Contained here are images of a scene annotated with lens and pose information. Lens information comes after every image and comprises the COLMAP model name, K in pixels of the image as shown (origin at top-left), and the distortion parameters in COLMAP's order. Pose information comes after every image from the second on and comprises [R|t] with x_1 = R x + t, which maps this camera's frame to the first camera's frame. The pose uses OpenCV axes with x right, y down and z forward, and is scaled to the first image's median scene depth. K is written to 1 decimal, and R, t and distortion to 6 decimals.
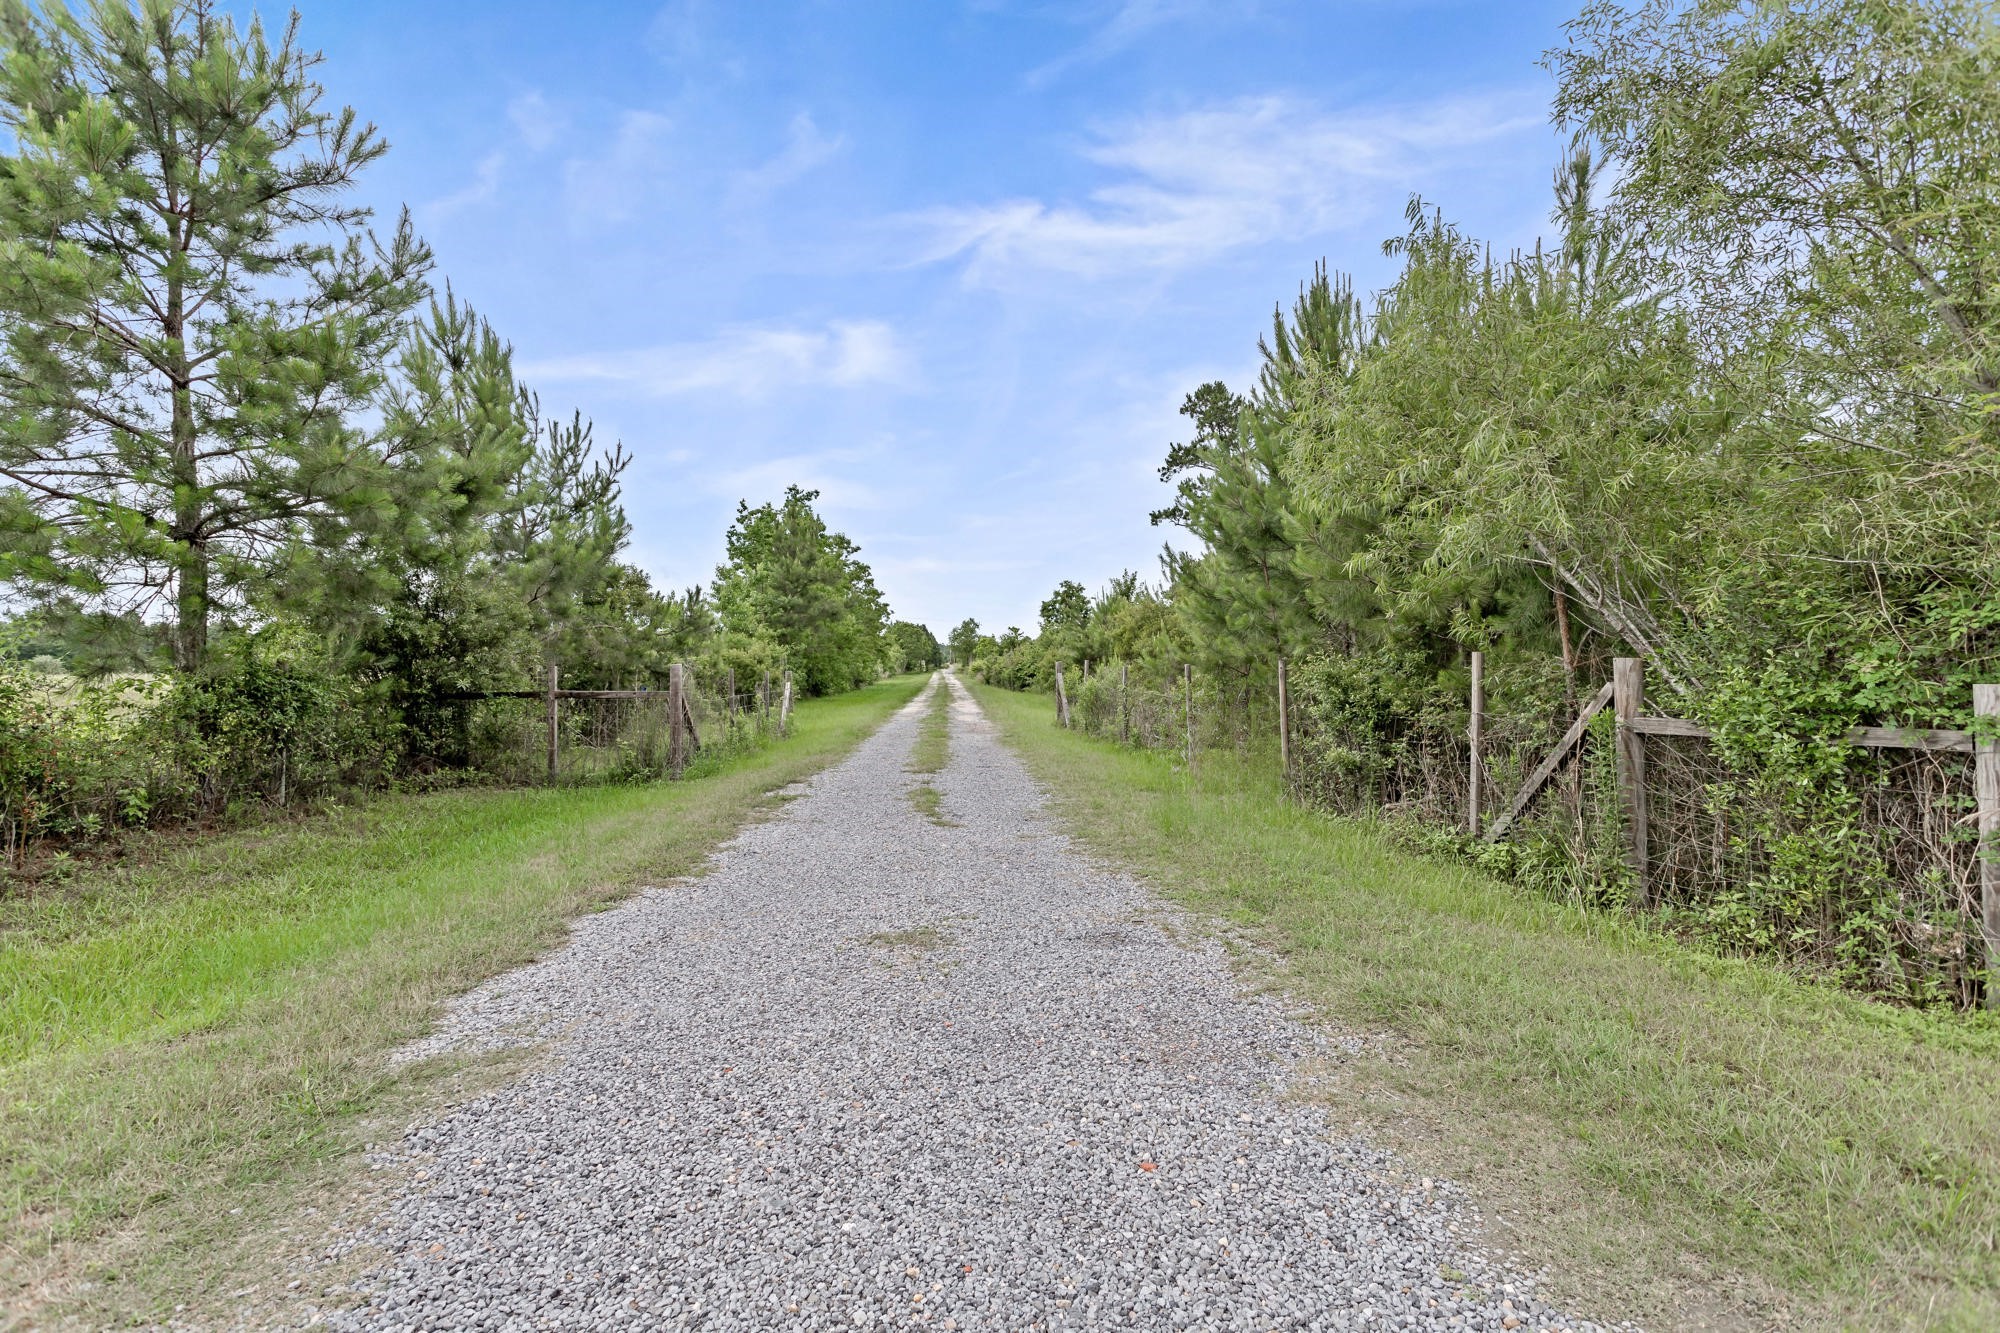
lens RADIAL K [[970.6, 0, 999.3], [0, 970.6, 655.2], [0, 0, 1]] dist [0.013580, -0.000102]
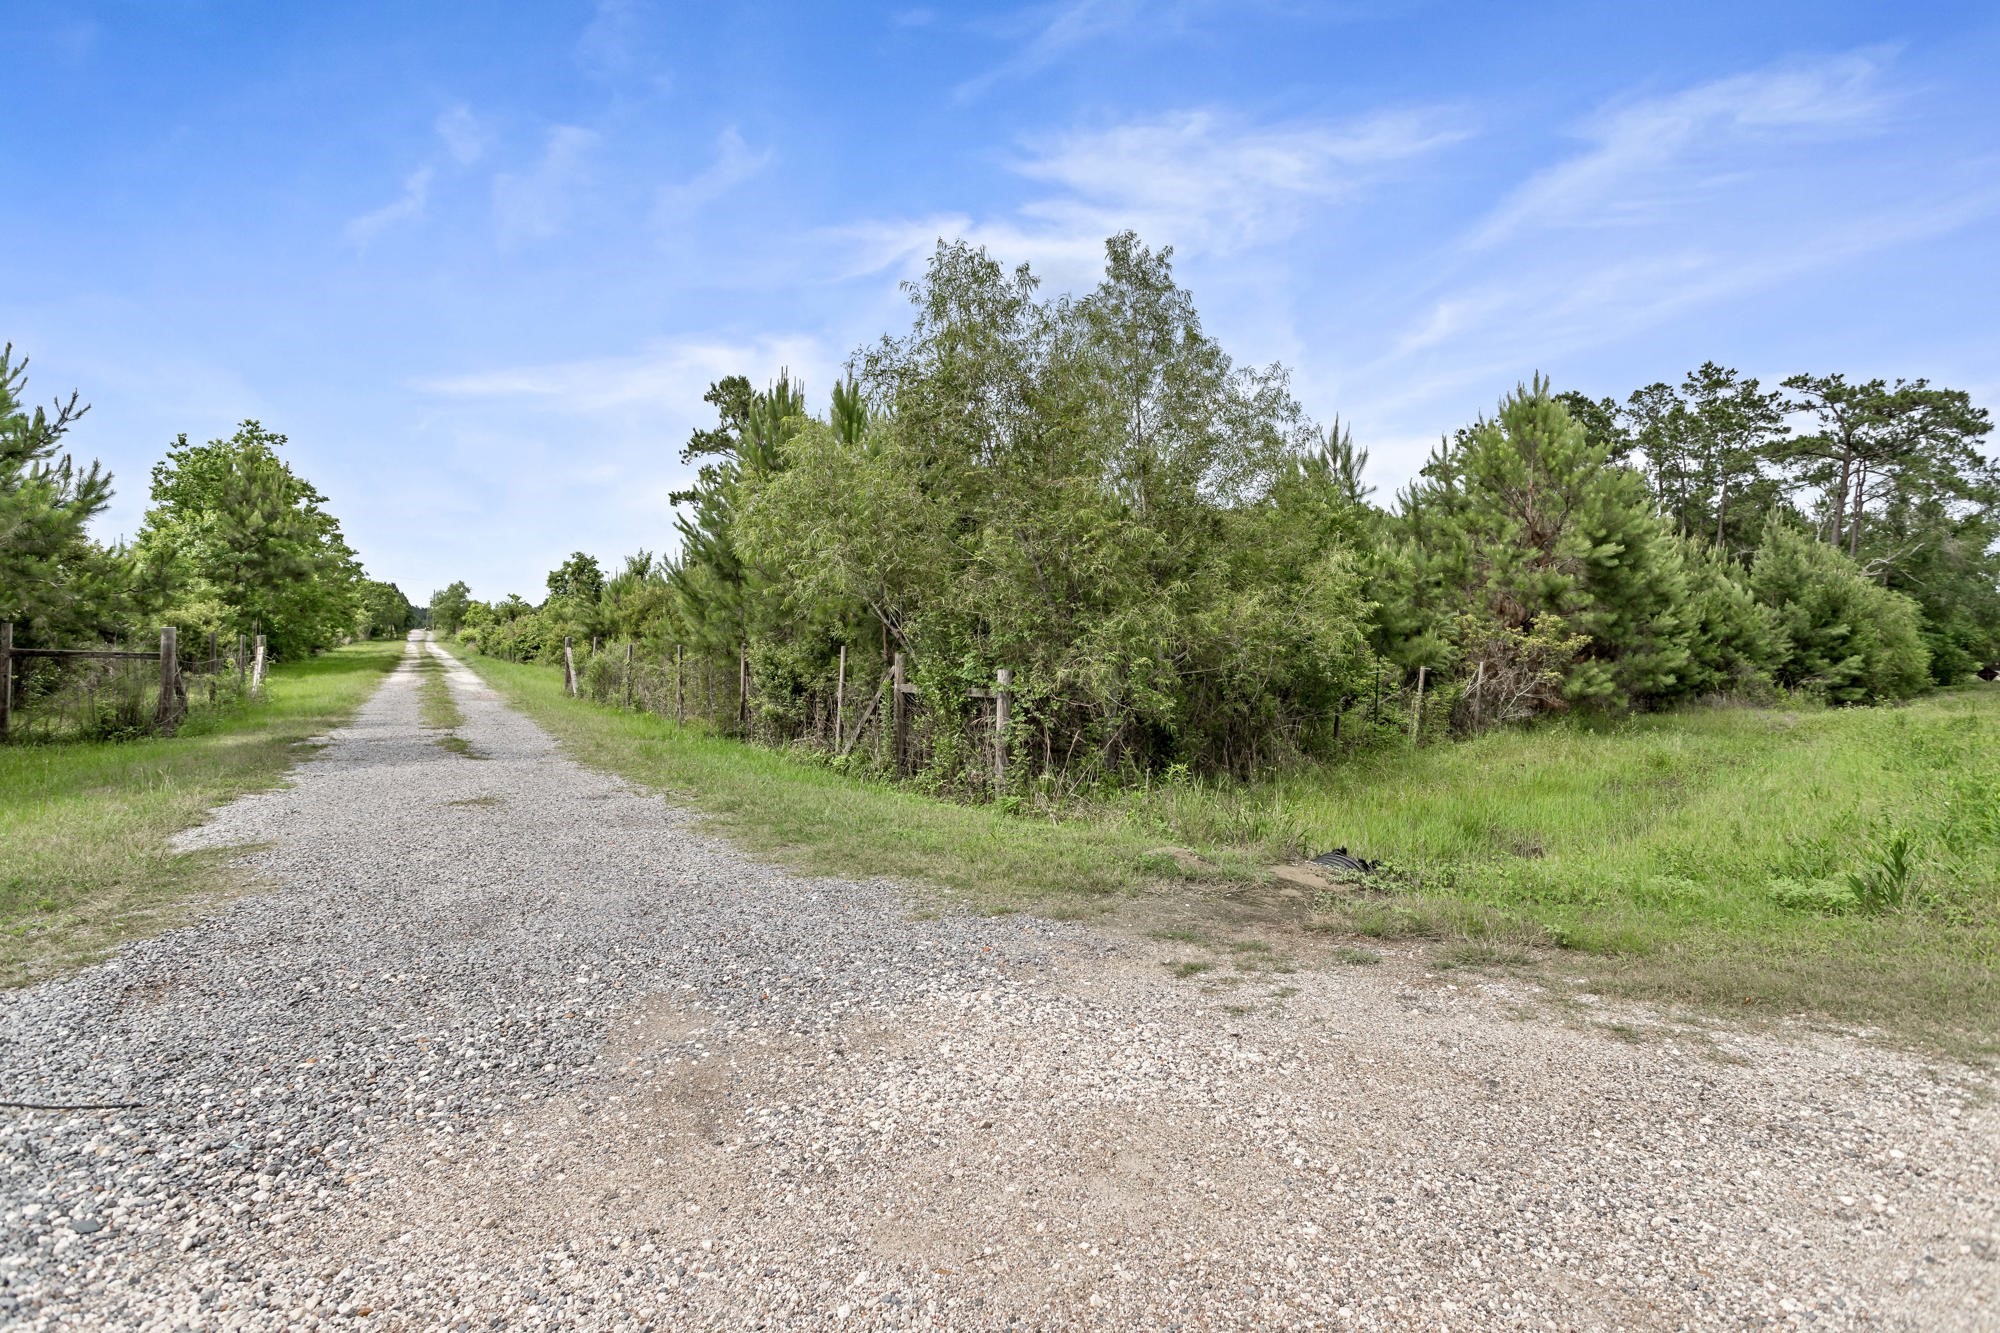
lens RADIAL K [[970.6, 0, 996.3], [0, 970.6, 646.1], [0, 0, 1]] dist [0.013580, -0.000102]
pose [[0.886847, 0.036314, 0.460634, -0.013626], [-0.042135, 0.999109, 0.002357, -0.004933], [-0.460138, -0.021499, 0.887587, -0.161981]]
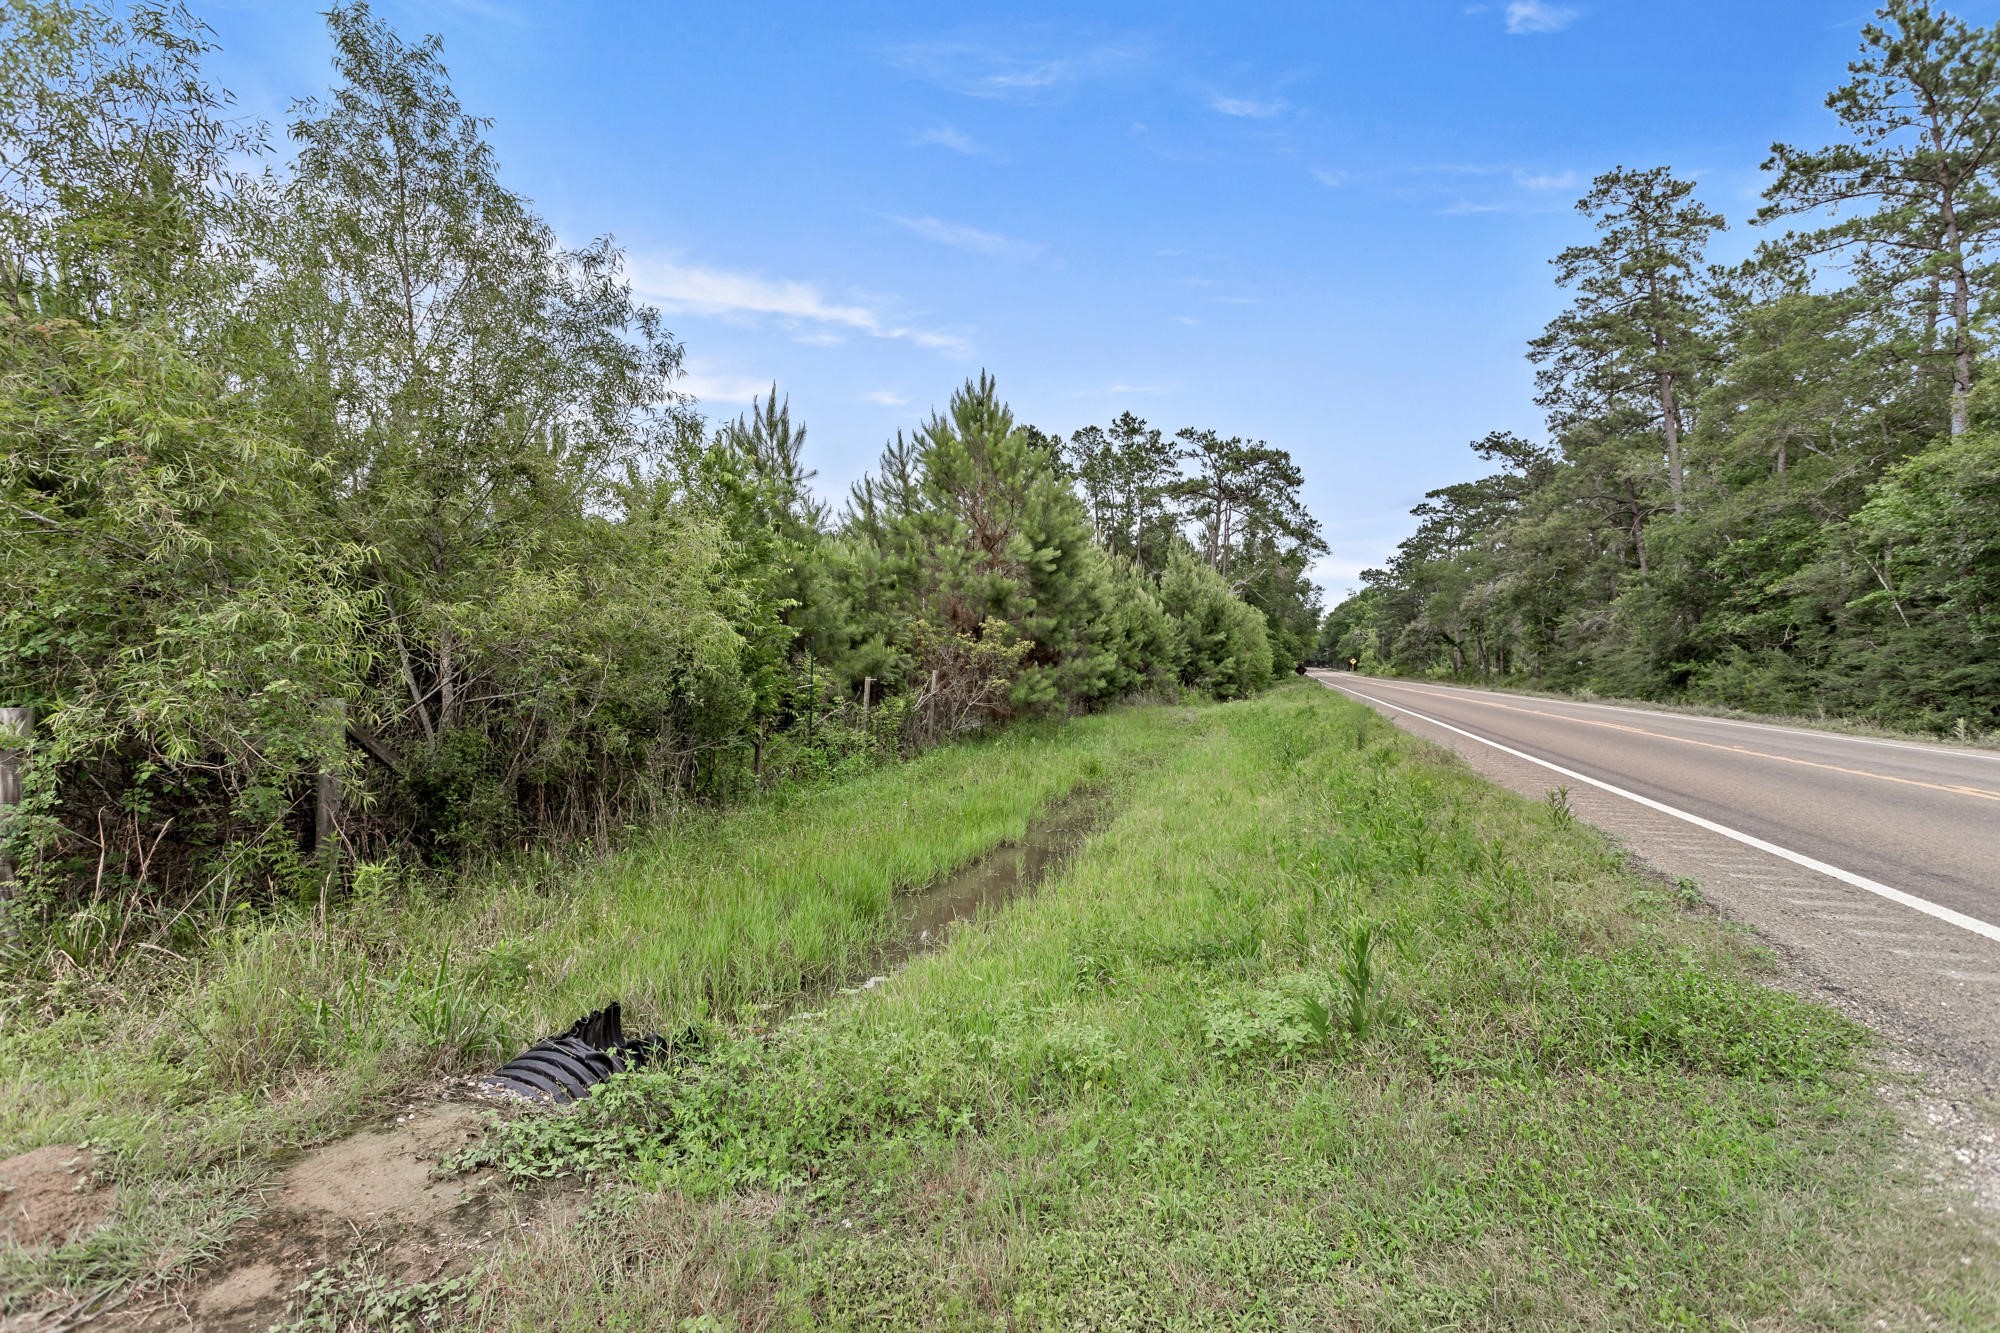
lens RADIAL K [[970.6, 0, 999.3], [0, 970.6, 648.6], [0, 0, 1]] dist [0.013580, -0.000102]
pose [[0.564069, 0.031304, 0.825134, 0.103505], [-0.019045, 0.999509, -0.024901, -0.005849], [-0.825508, -0.001669, 0.564388, -0.104979]]
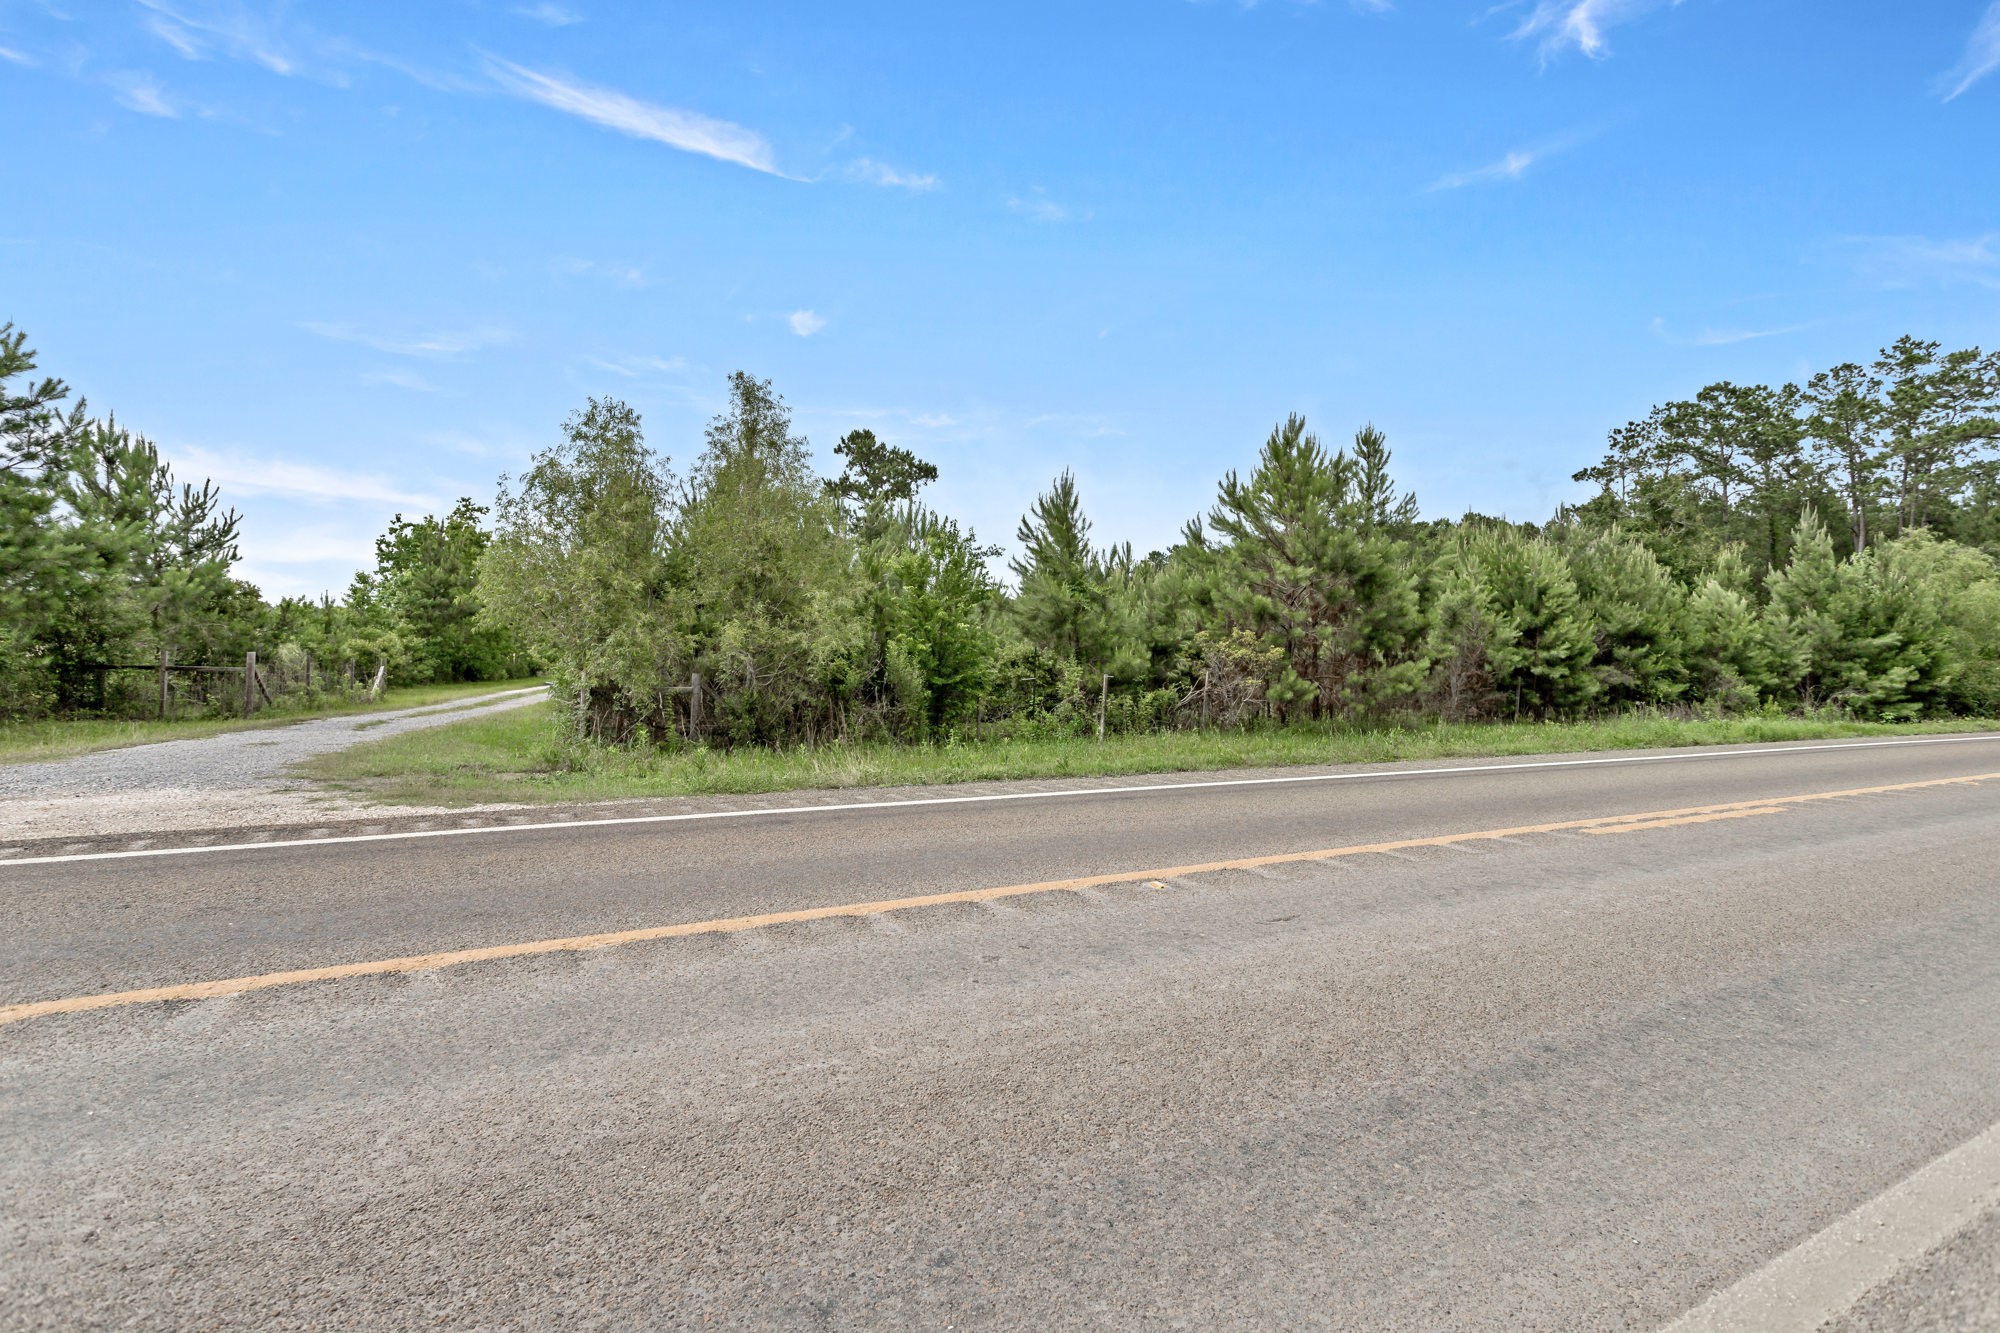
lens RADIAL K [[970.6, 0, 978.9], [0, 970.6, 623.1], [0, 0, 1]] dist [0.013580, -0.000102]
pose [[0.975443, 0.040656, 0.216467, 0.248181], [-0.033794, 0.998805, -0.035308, -0.011047], [-0.217644, 0.027126, 0.975651, -0.437308]]
